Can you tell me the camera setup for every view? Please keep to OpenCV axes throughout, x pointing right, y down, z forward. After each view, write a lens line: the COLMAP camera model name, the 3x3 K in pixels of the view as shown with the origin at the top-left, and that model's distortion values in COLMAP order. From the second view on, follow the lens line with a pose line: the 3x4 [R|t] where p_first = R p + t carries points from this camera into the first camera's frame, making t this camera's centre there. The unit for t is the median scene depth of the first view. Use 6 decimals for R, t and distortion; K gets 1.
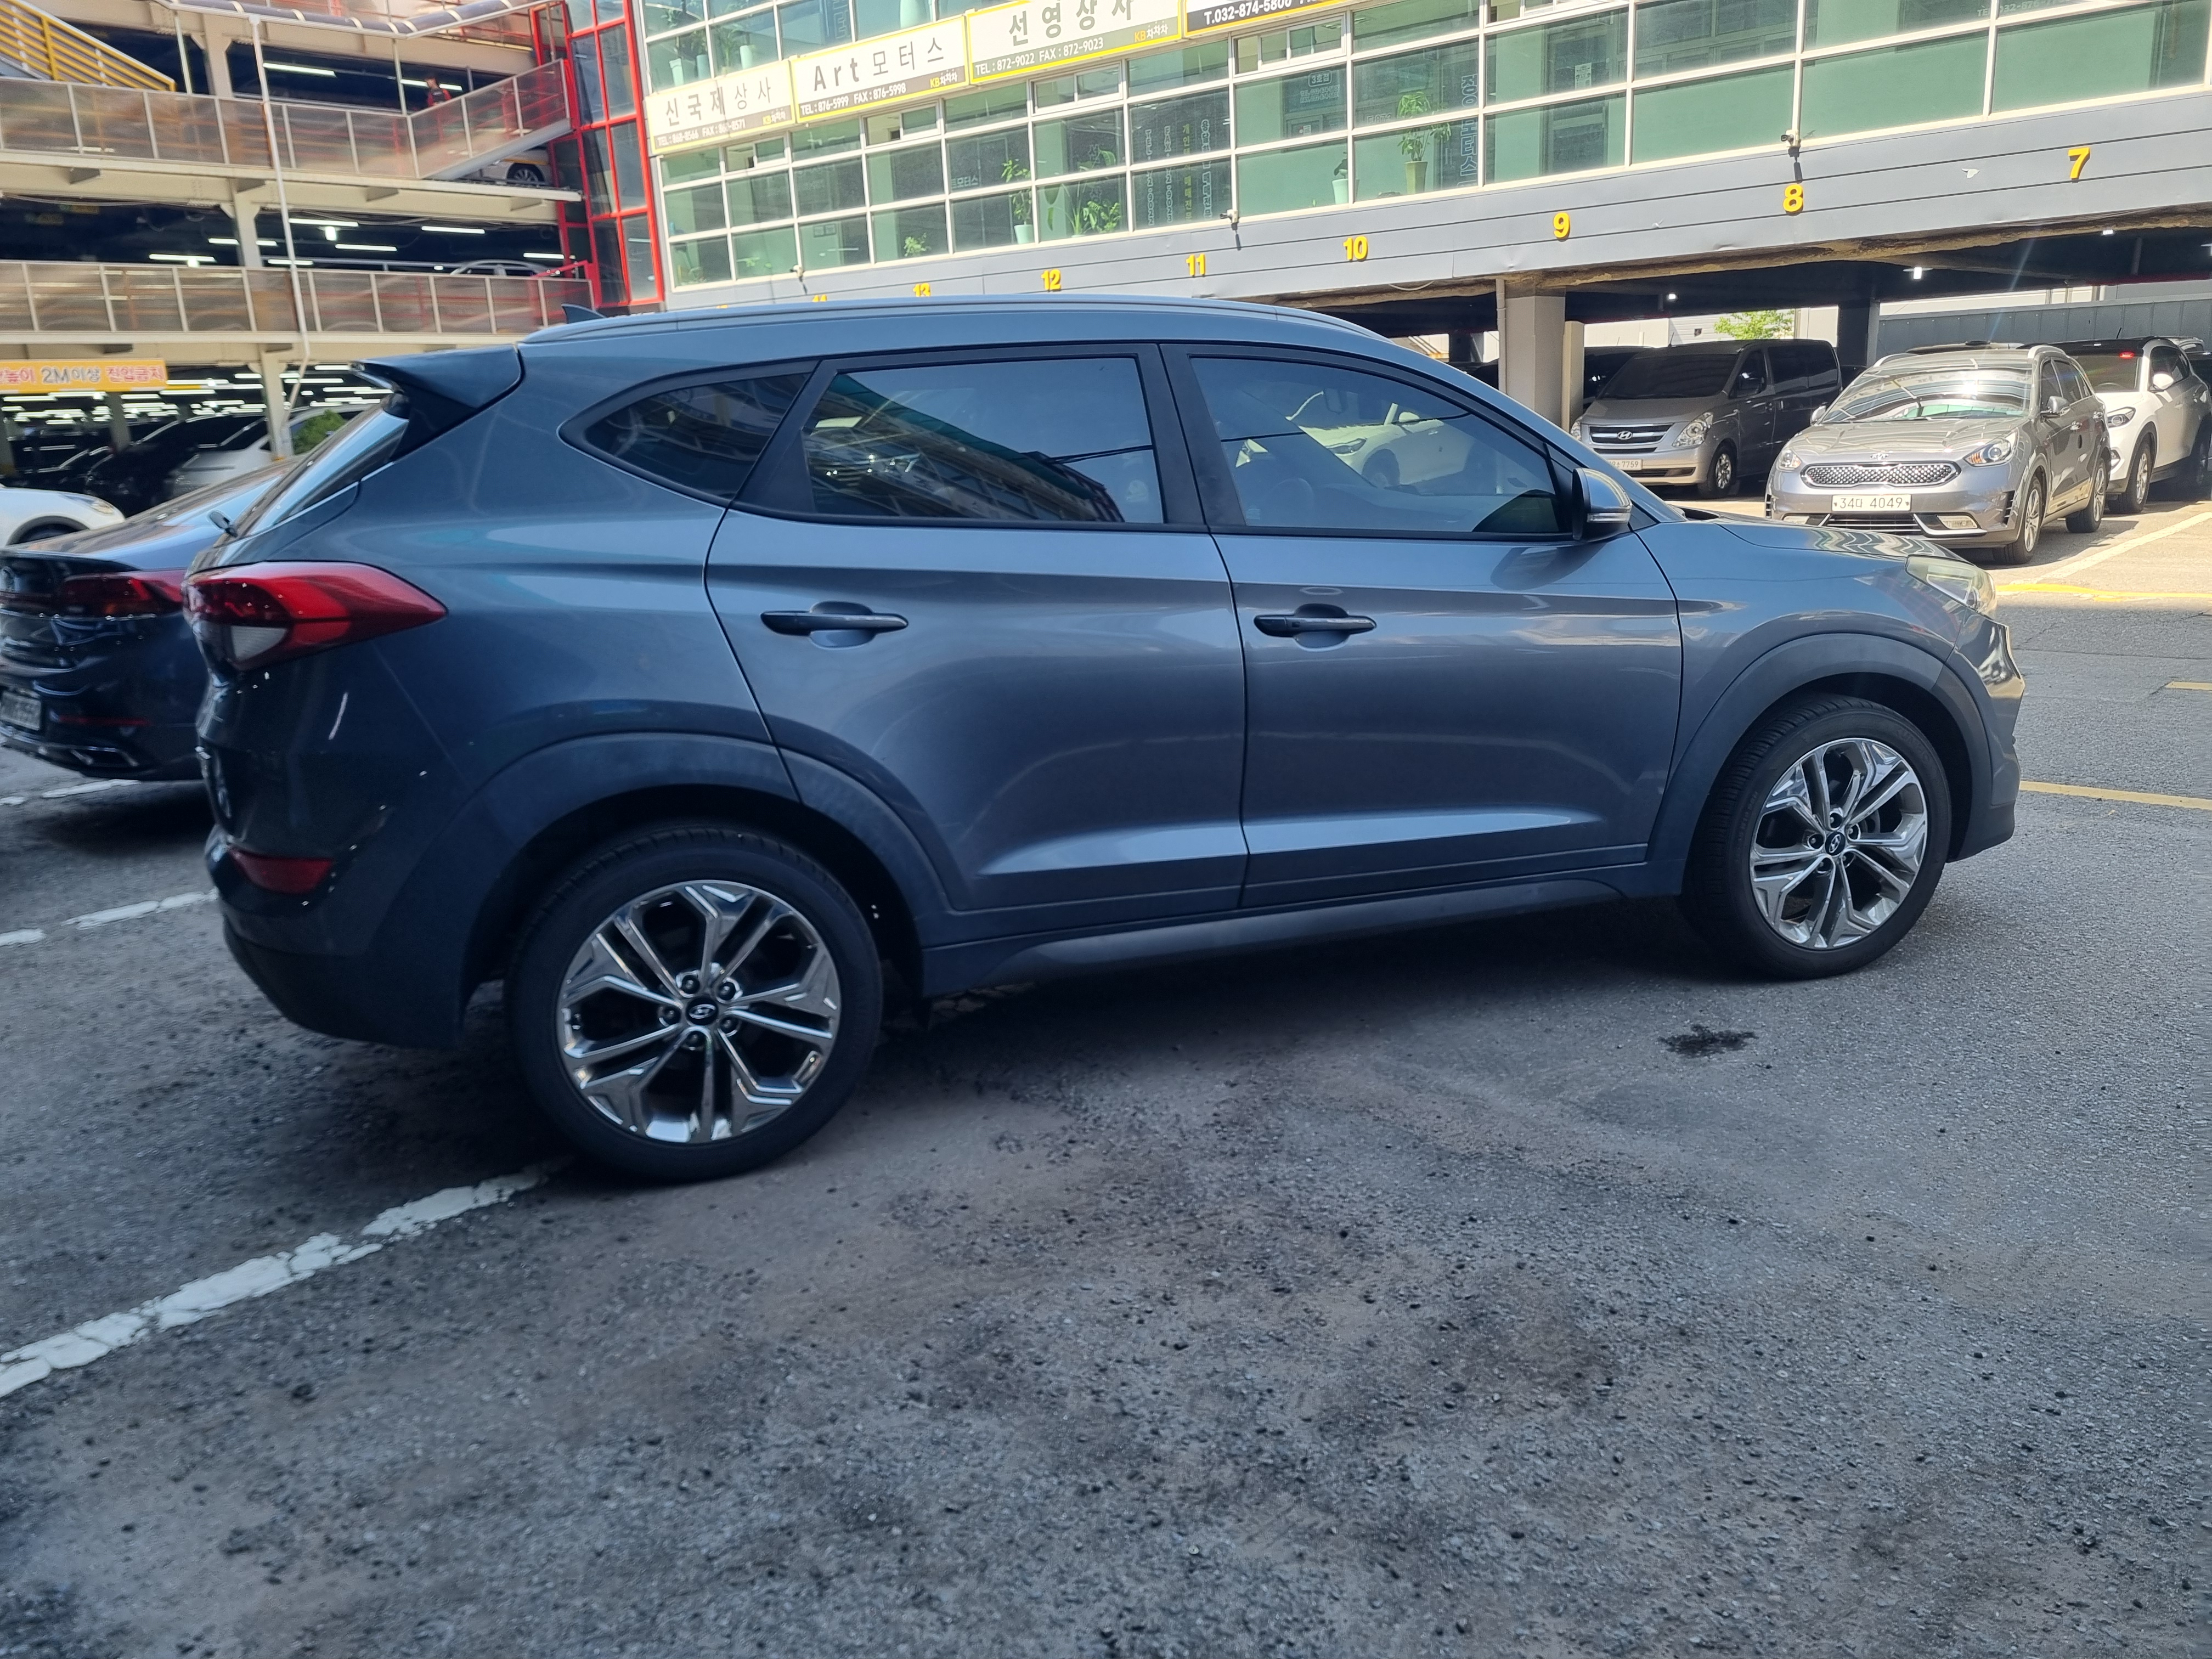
lens RADIAL K [[1672.1, 0, 1185.2], [0, 1672.1, 861.4], [0, 0, 1]] dist [0.028303, -0.007141]
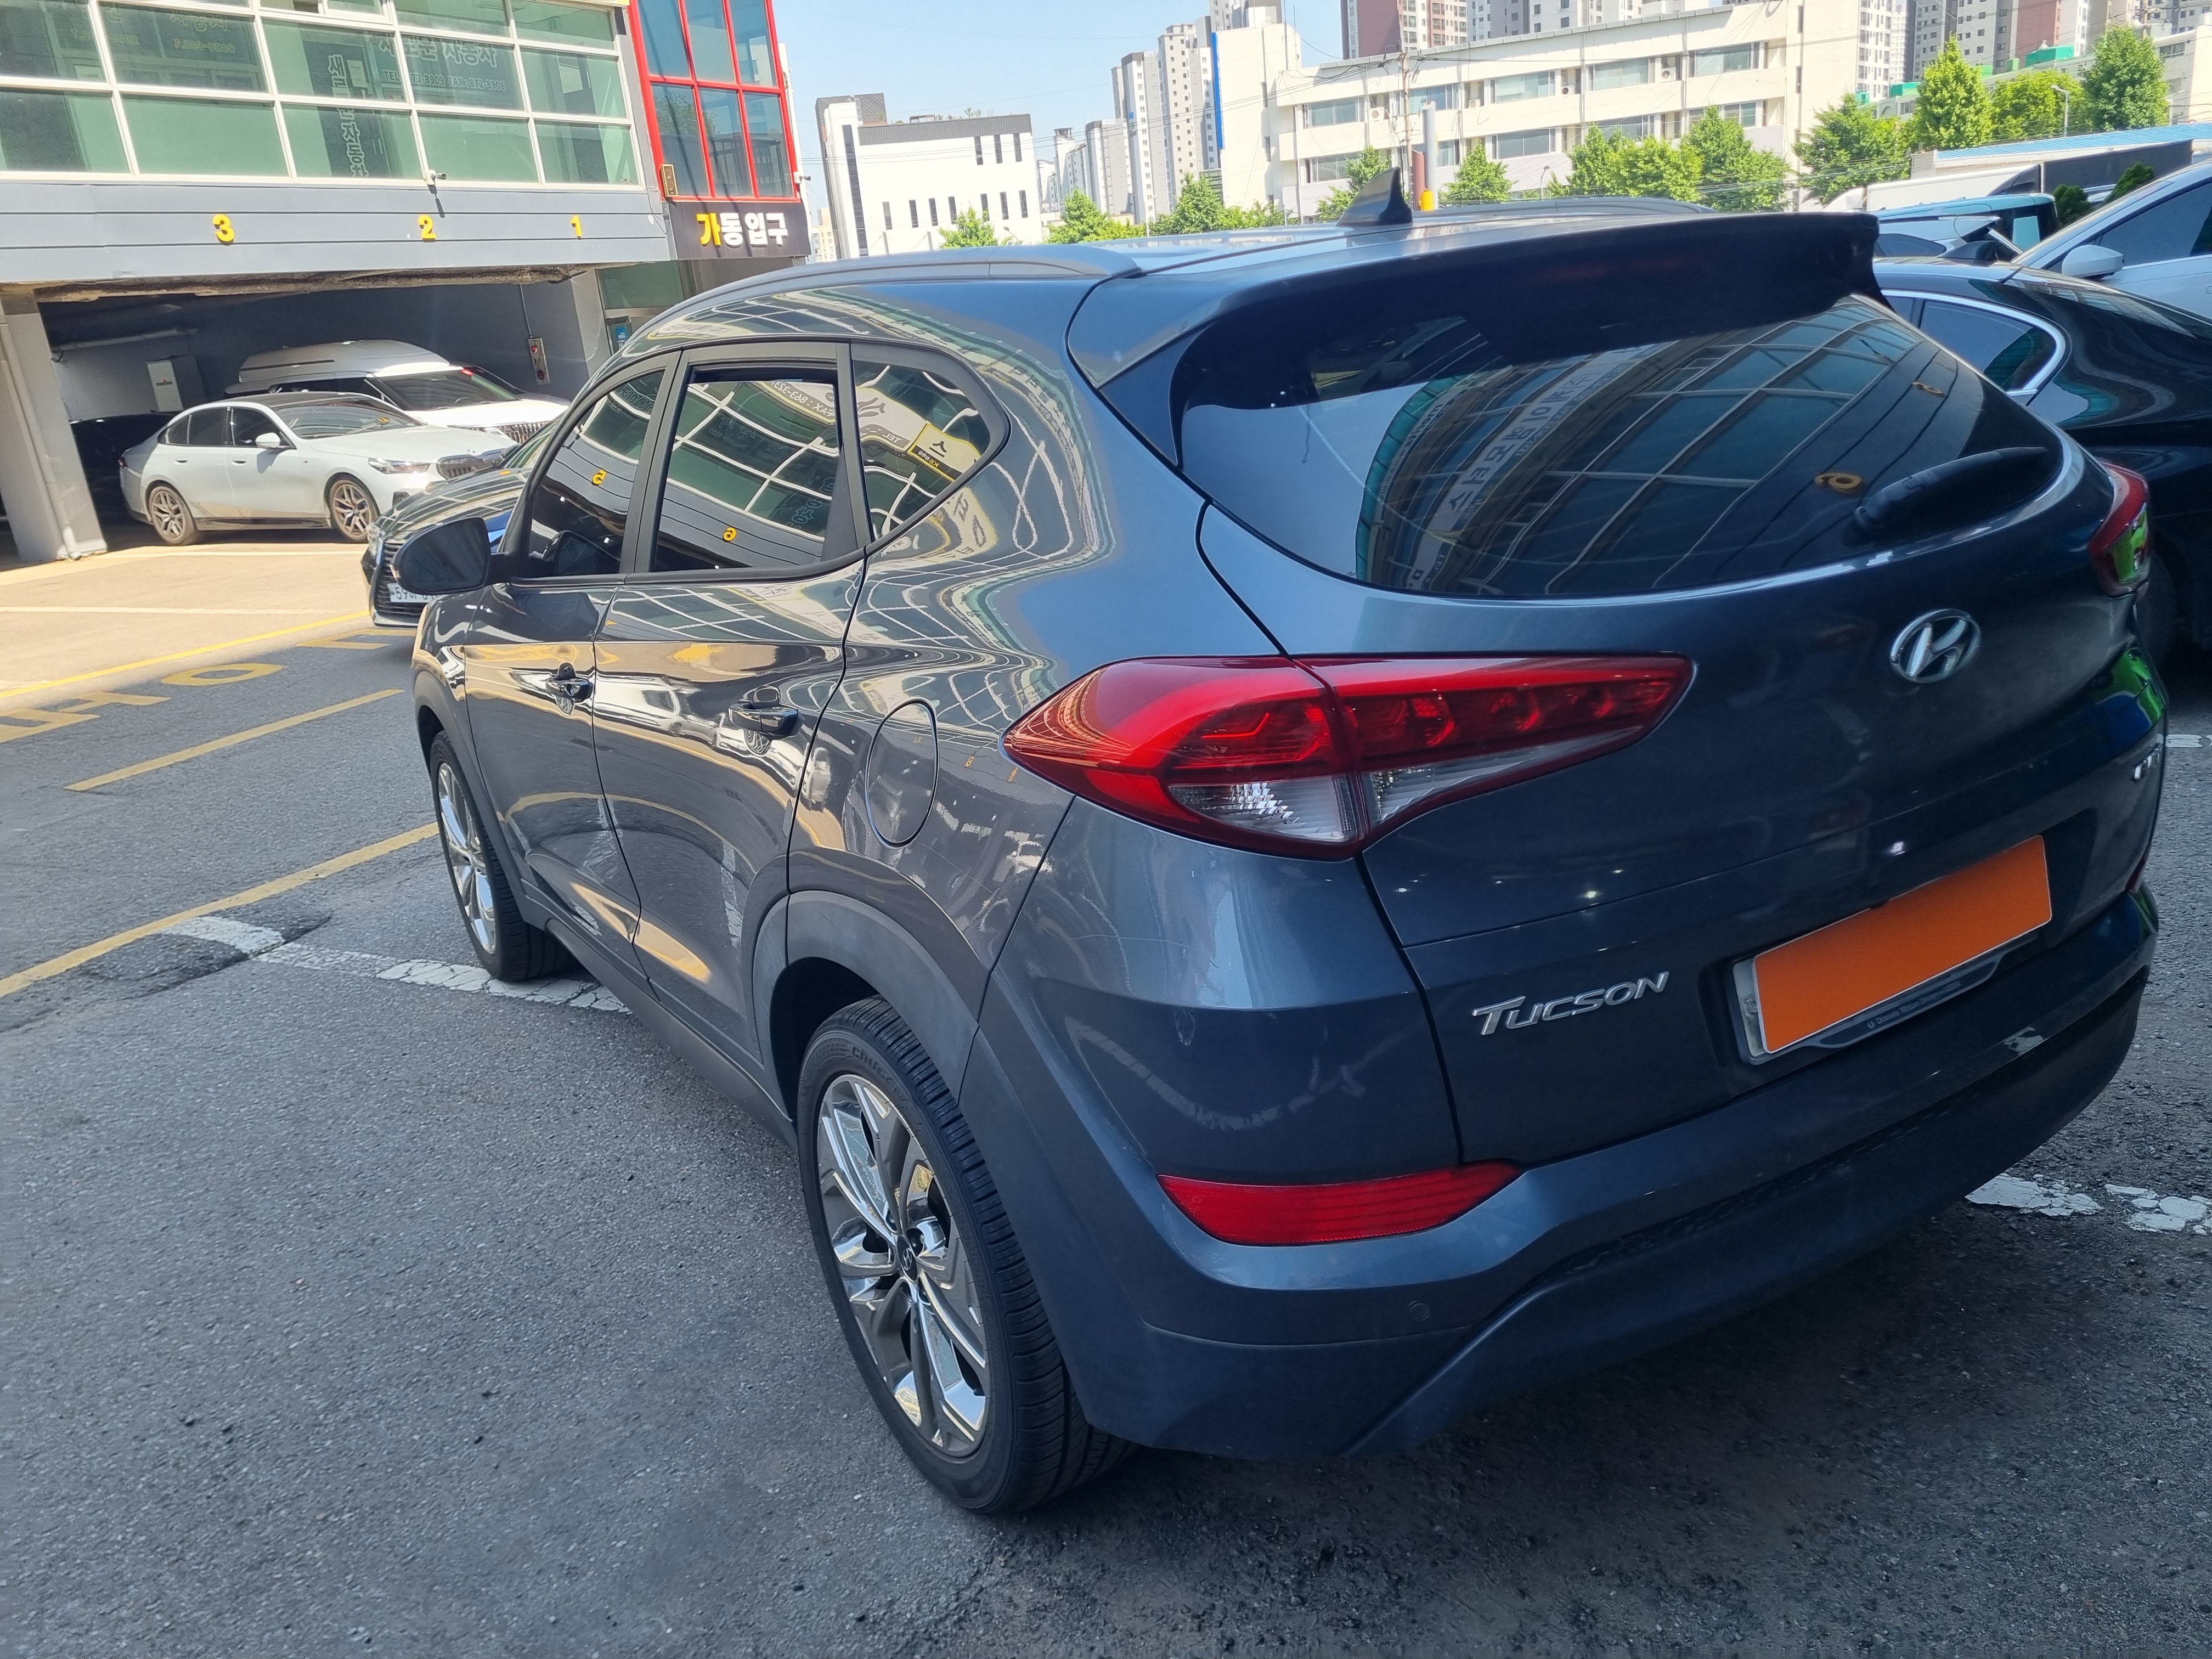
lens RADIAL K [[1653.0, 0, 1097.3], [0, 1653.0, 831.7], [0, 0, 1]] dist [0.062657, -0.051352]
pose [[-0.192752, -0.238807, 0.951745, -0.862252], [0.361410, 0.884470, 0.295121, -0.302212], [-0.912266, 0.400855, -0.084176, 1.075489]]
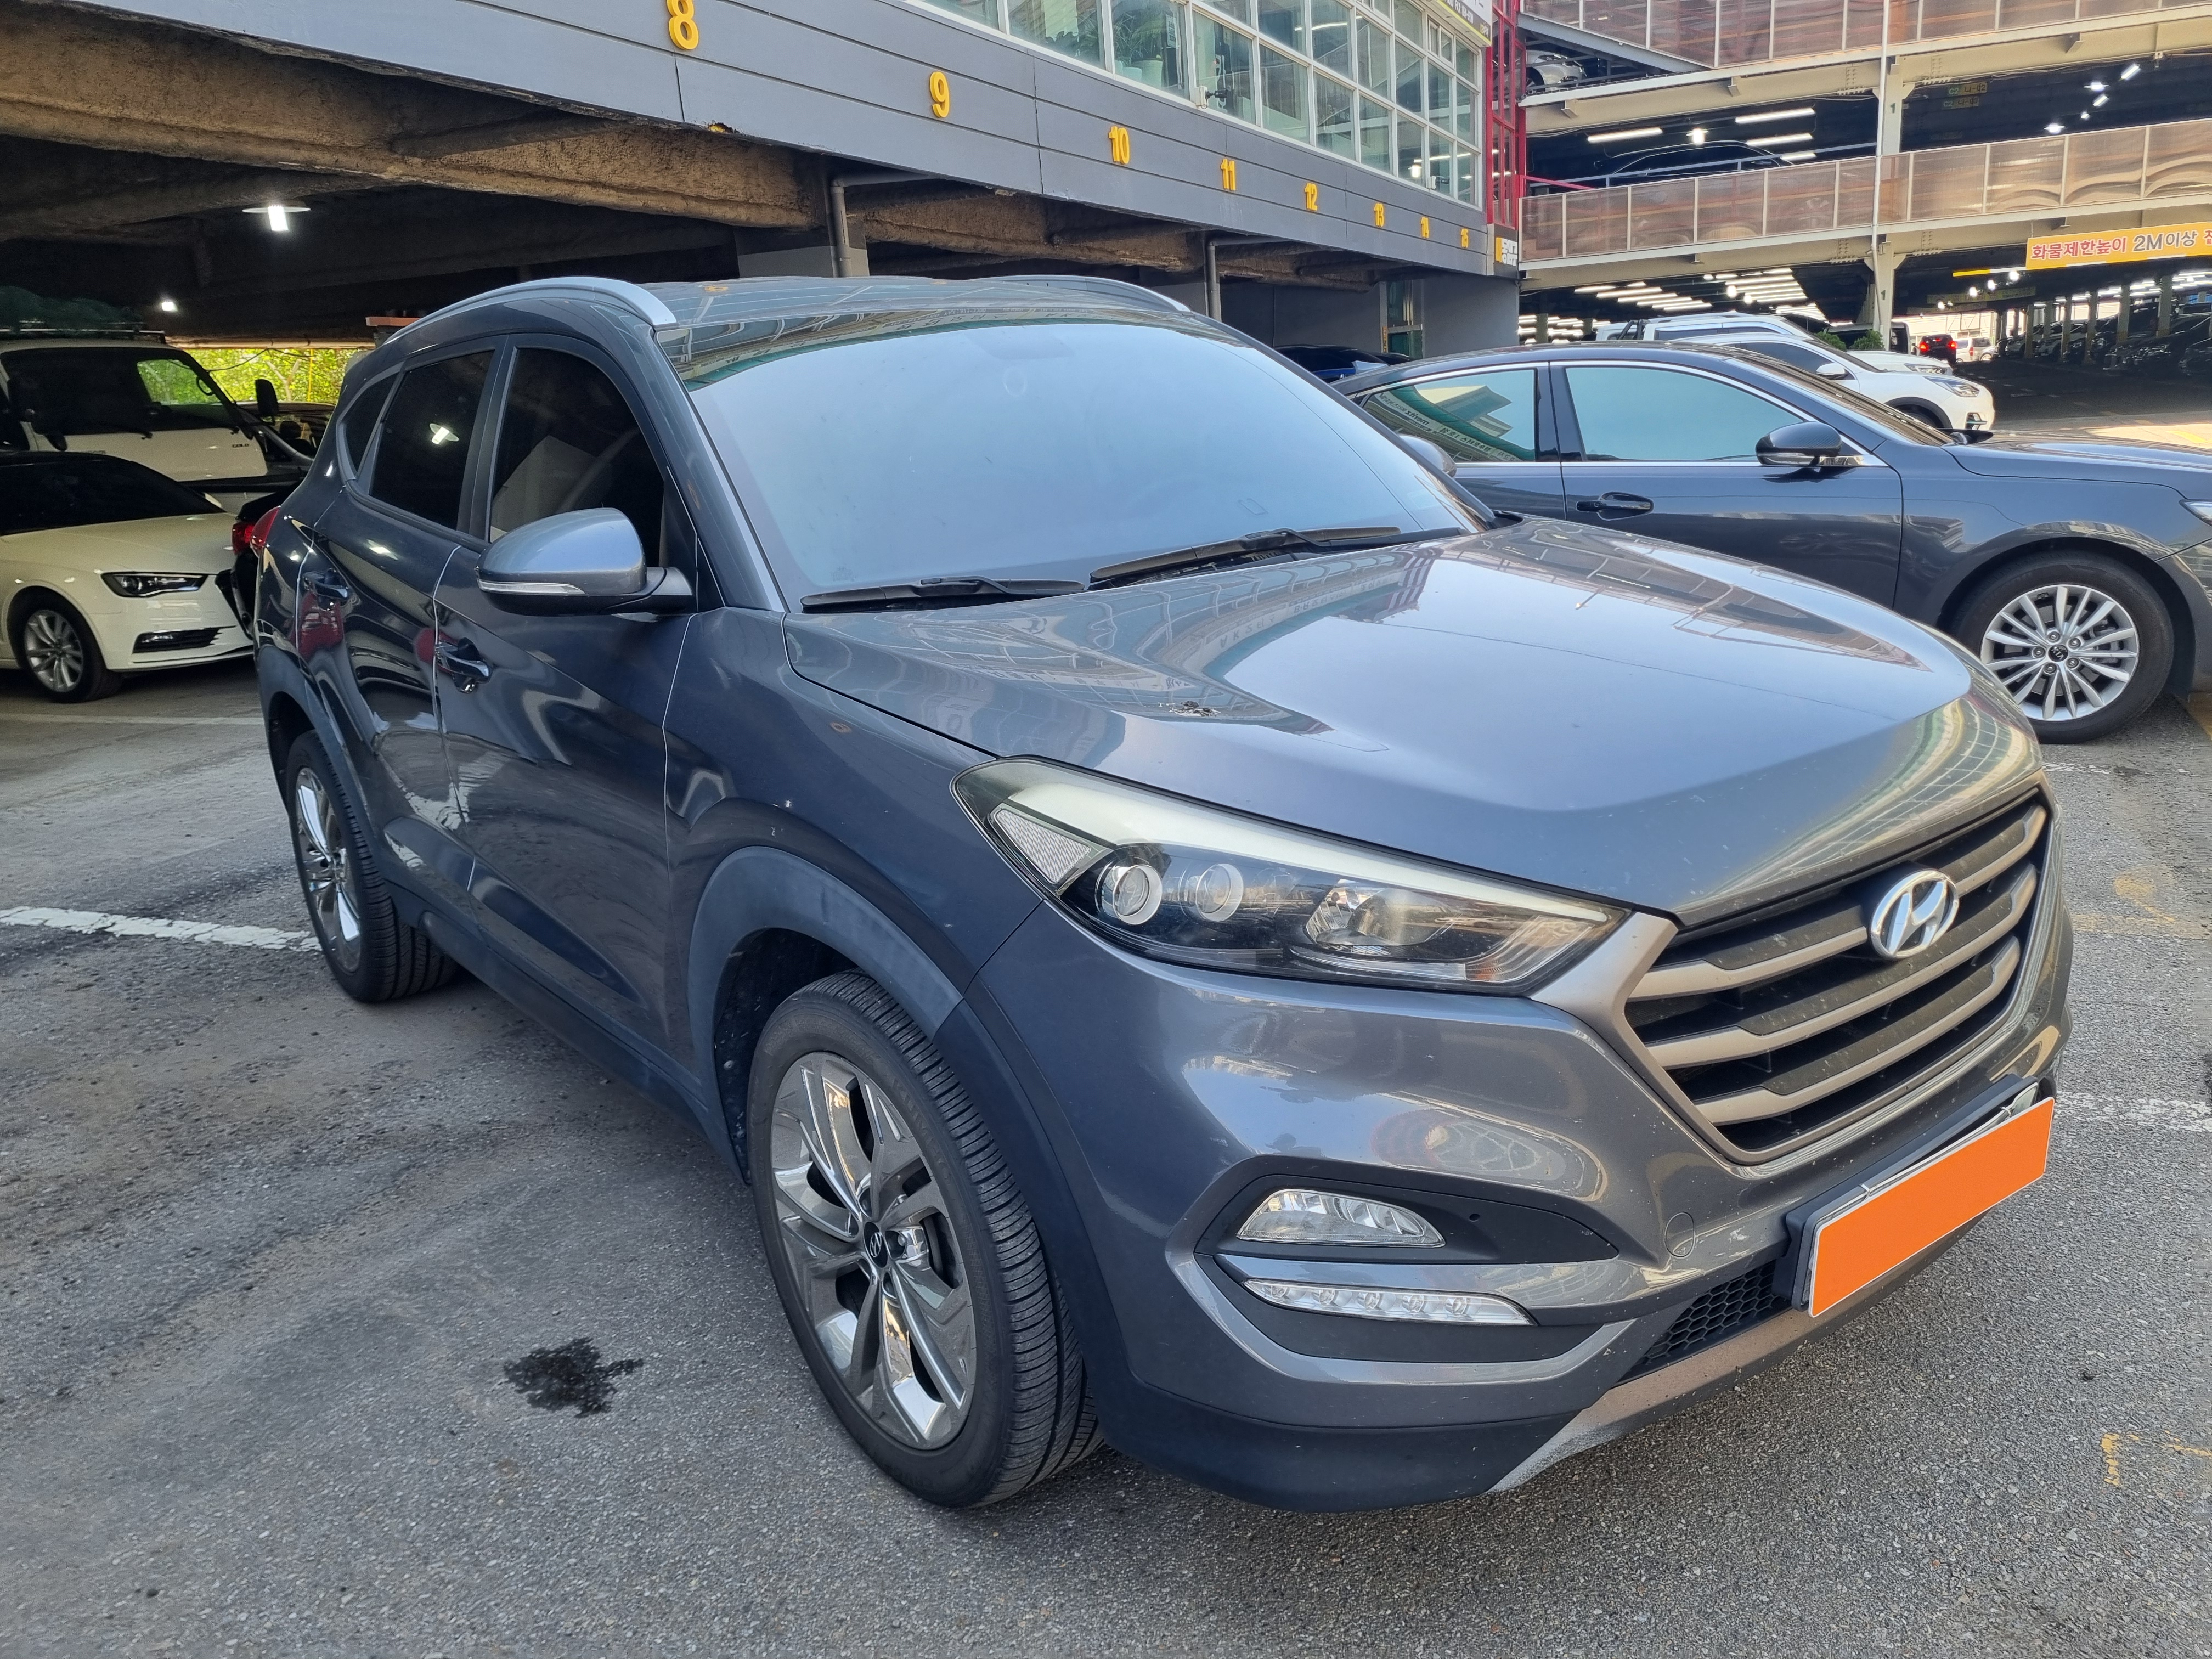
lens RADIAL K [[1653.0, 0, 1097.3], [0, 1653.0, 831.7], [0, 0, 1]] dist [0.062657, -0.051352]
pose [[0.307101, 0.263573, -0.914450, 0.818751], [-0.202751, 0.956943, 0.207731, -0.251139], [0.929829, 0.121612, 0.347317, 0.818299]]
